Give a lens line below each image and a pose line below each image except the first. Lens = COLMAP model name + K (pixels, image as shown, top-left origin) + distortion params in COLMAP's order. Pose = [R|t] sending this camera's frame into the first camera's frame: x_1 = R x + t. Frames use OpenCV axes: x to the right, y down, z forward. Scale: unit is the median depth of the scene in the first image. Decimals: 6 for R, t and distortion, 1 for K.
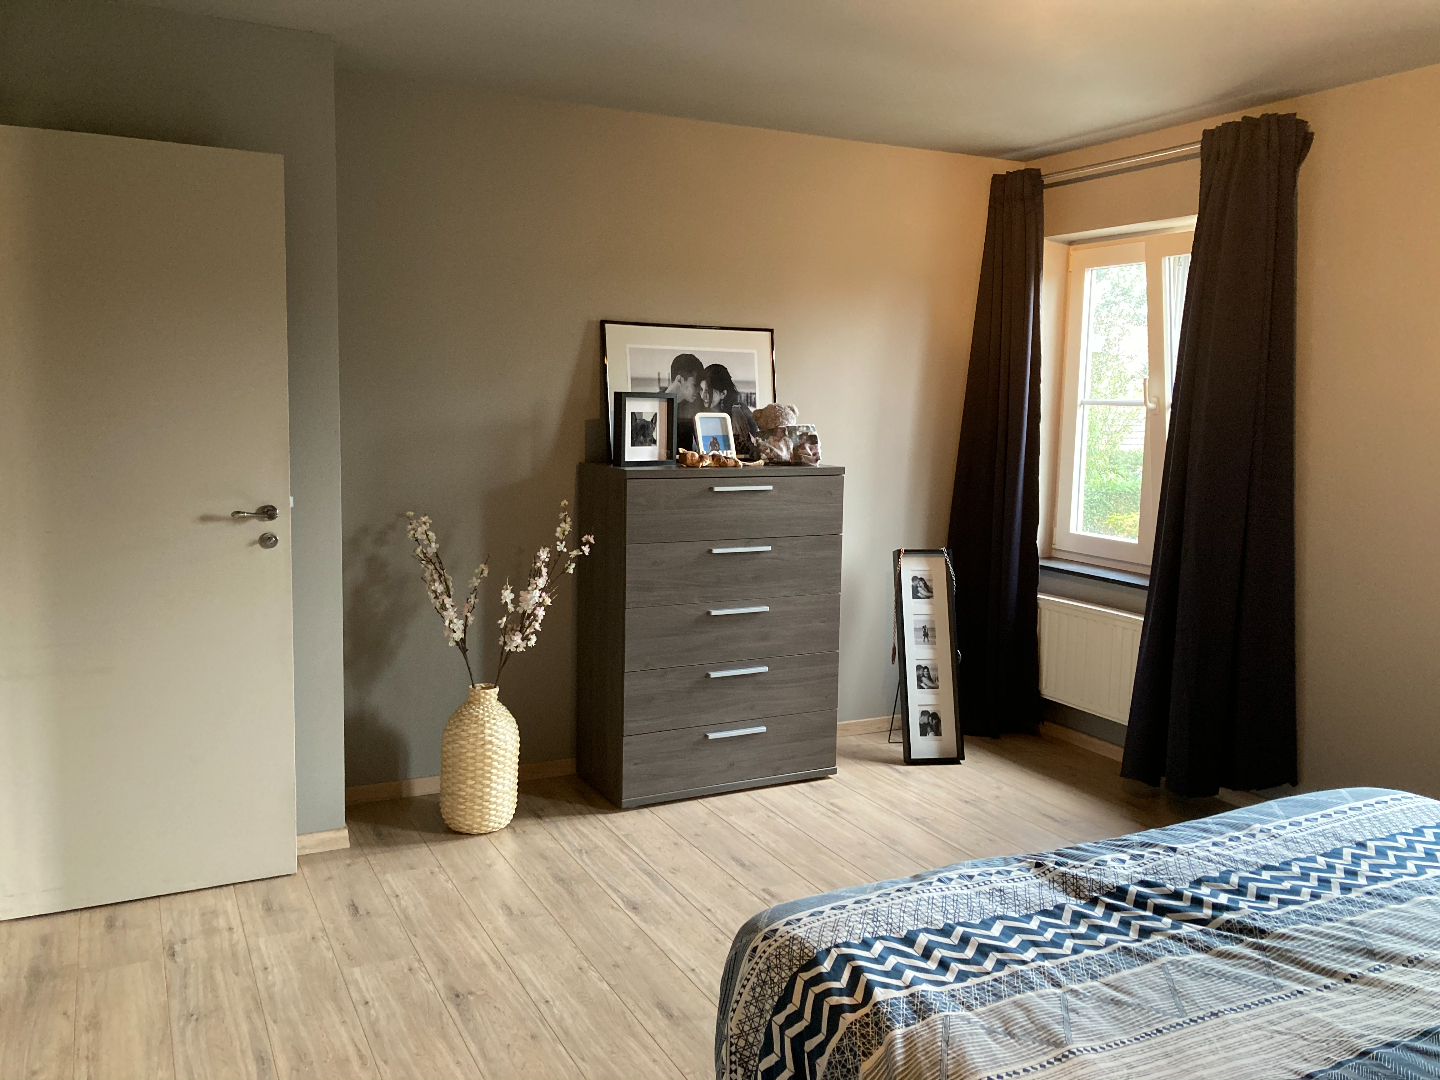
lens RADIAL K [[1164.9, 0, 715.1], [0, 1164.9, 533.3], [0, 0, 1]] dist [0.008938, -0.004625]
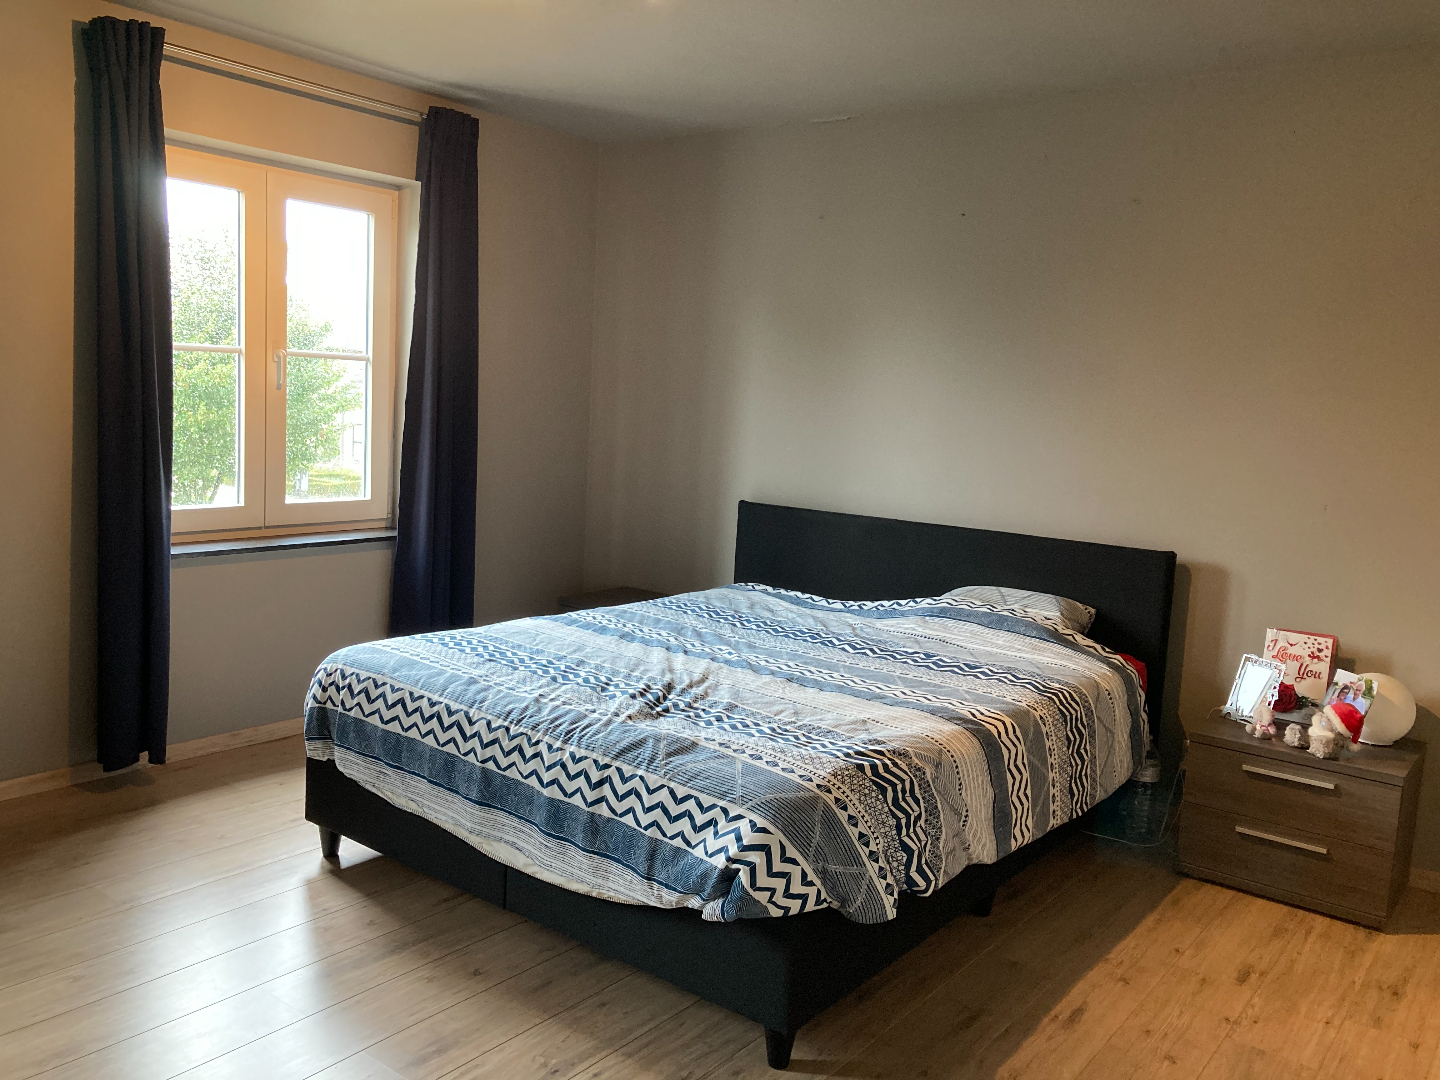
lens RADIAL K [[1164.9, 0, 715.1], [0, 1164.9, 533.3], [0, 0, 1]] dist [0.008938, -0.004625]
pose [[-0.410963, -0.144614, 0.900109, -1.029601], [0.063909, 0.980339, 0.186683, -0.166873], [-0.909409, 0.134244, -0.393641, 1.640202]]
